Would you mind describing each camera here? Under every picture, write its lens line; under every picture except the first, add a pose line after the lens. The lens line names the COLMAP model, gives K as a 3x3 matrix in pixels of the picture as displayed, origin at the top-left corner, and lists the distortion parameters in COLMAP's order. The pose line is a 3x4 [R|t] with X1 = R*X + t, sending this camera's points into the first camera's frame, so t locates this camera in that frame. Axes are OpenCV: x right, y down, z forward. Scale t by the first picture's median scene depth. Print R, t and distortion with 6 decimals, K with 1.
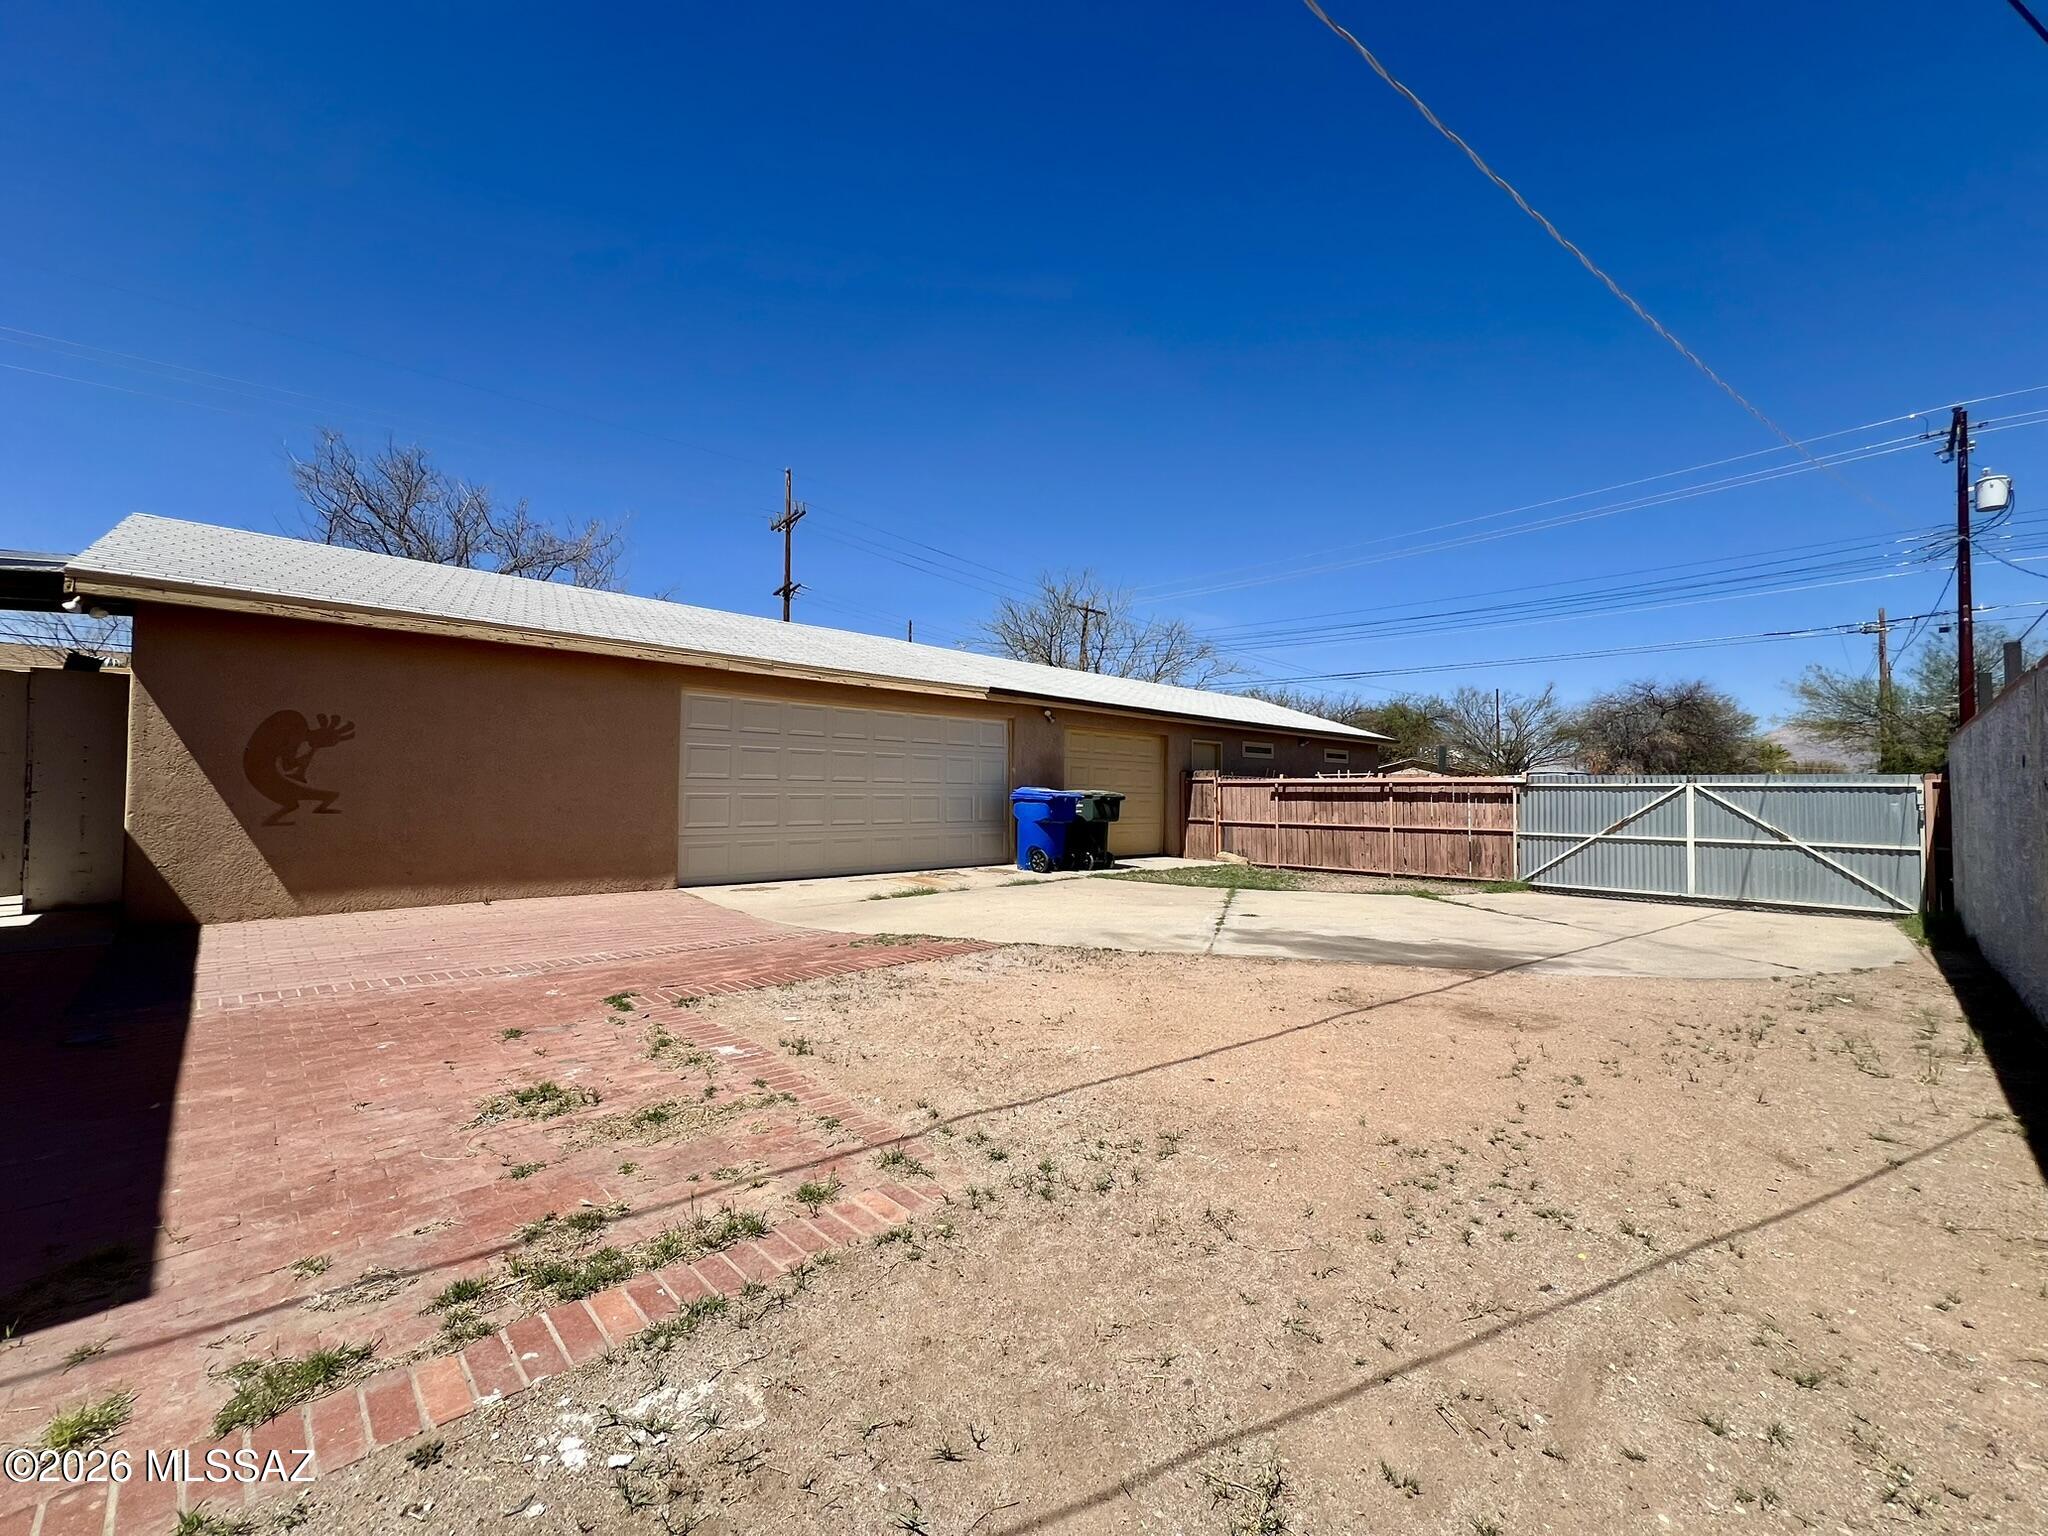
lens RADIAL K [[817.4, 0, 1024.3], [0, 817.4, 763.7], [0, 0, 1]] dist [-0.002973, 0.000410]
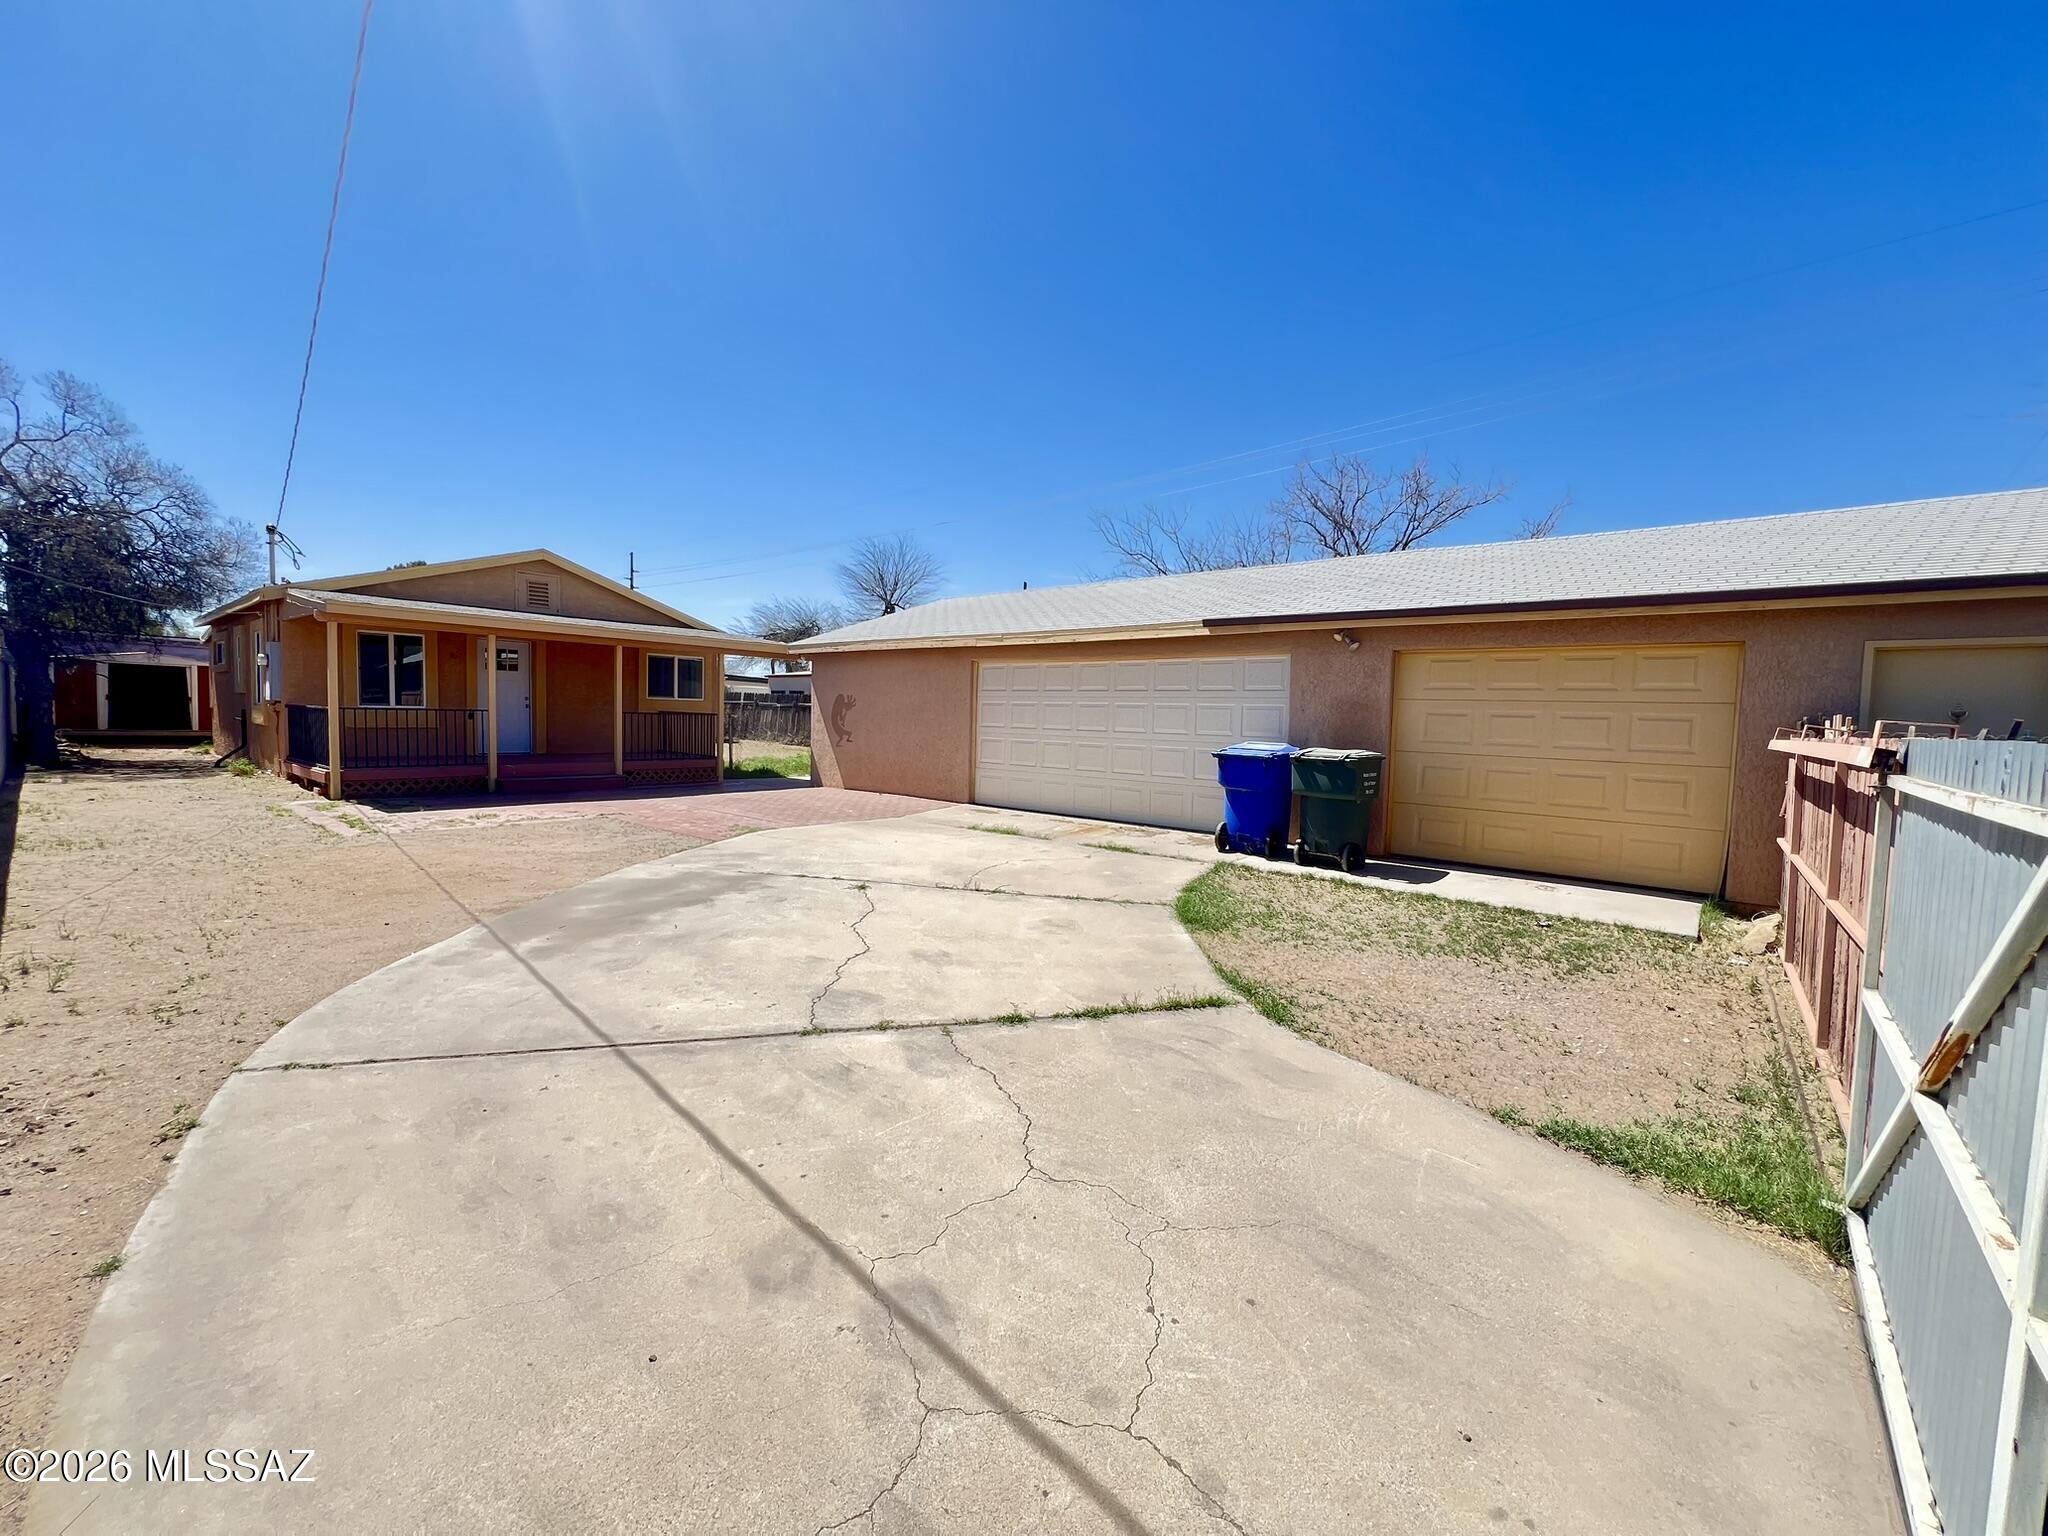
lens RADIAL K [[817.4, 0, 1016.0], [0, 817.4, 761.7], [0, 0, 1]] dist [-0.002973, 0.000410]
pose [[0.112583, 0.038101, -0.992912, 0.976027], [0.002070, 0.999253, 0.038579, 0.023757], [0.993640, -0.006398, 0.112420, 0.898200]]
